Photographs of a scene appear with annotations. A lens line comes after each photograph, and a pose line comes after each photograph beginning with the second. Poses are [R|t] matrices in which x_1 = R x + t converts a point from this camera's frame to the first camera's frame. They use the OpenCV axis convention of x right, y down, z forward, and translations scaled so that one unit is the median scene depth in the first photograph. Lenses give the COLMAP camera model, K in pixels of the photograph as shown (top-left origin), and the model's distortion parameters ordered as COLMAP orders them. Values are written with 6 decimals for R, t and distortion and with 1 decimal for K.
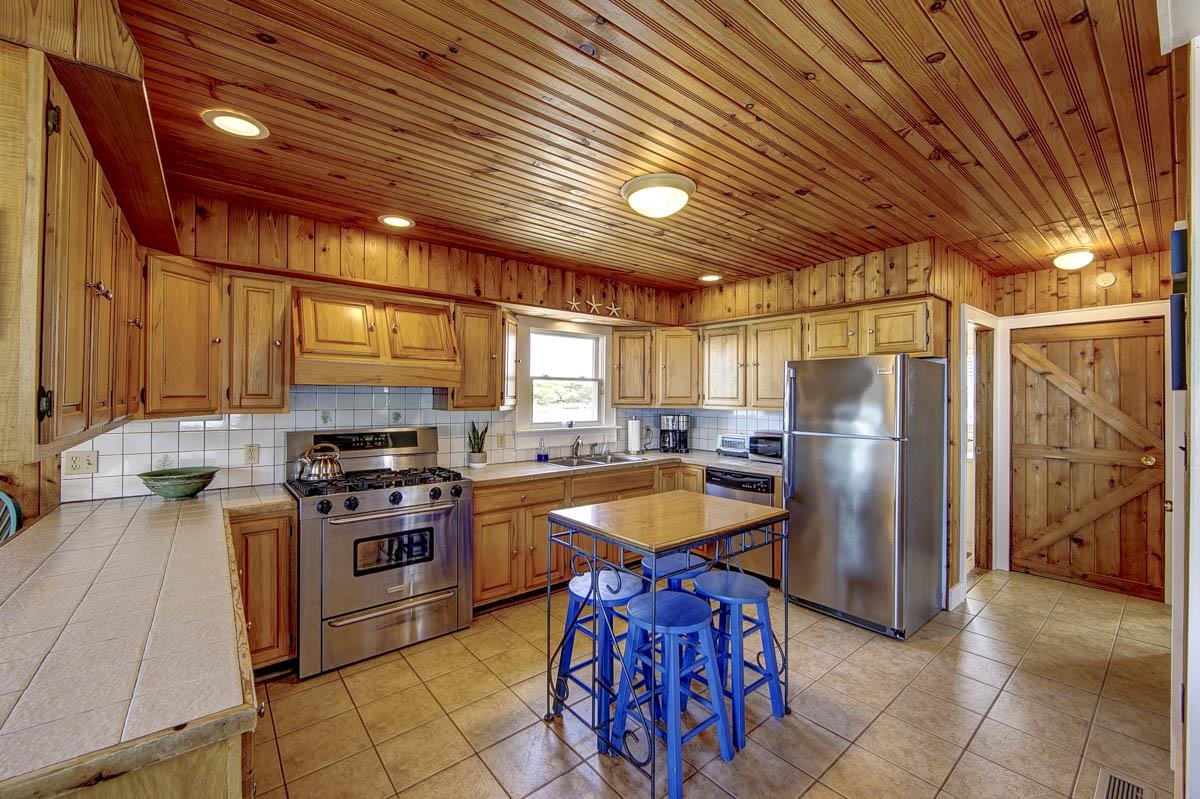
lens RADIAL K [[483.0, 0, 598.3], [0, 483.0, 393.6], [0, 0, 1]] dist [-0.003320, 0.000314]
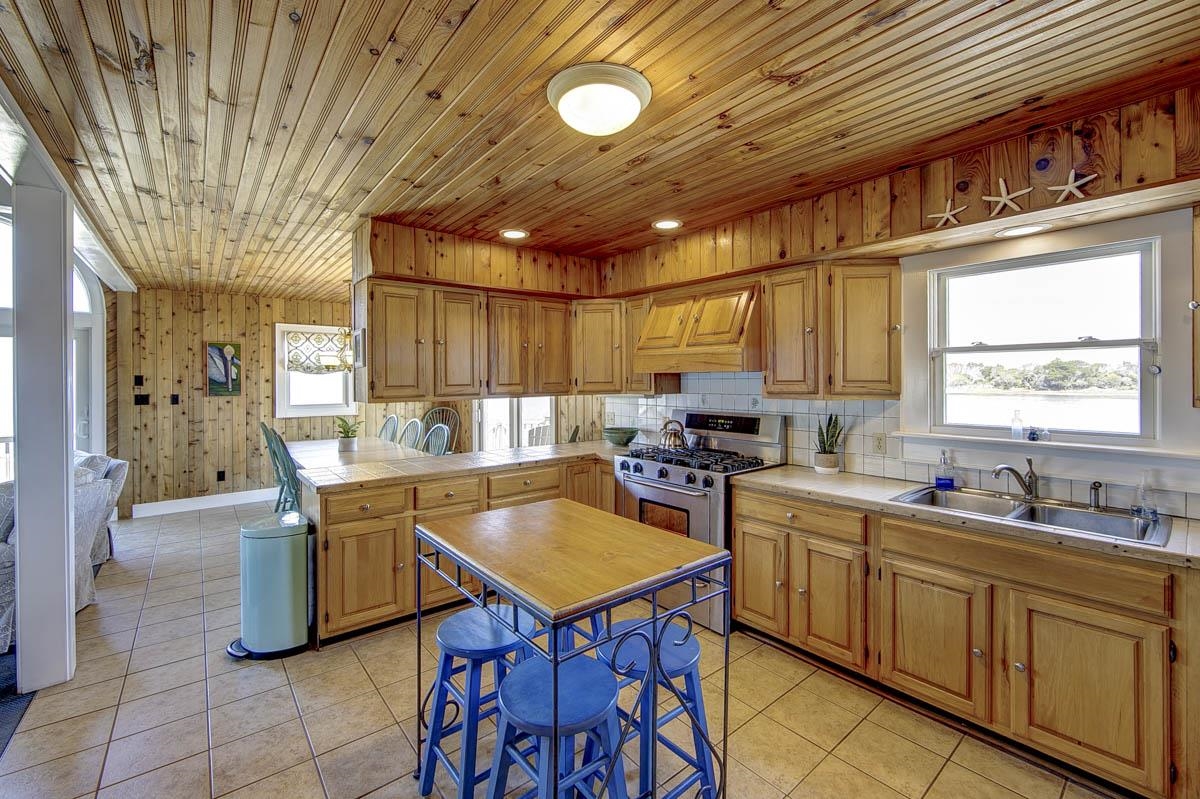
lens RADIAL K [[499.6, 0, 604.9], [0, 499.6, 378.3], [0, 0, 1]] dist [-0.009647, 0.000056]
pose [[0.006624, -0.007190, -0.999952, 0.585429], [0.011116, 0.999913, -0.007117, 0.003114], [0.999916, -0.011068, 0.006703, 0.679712]]
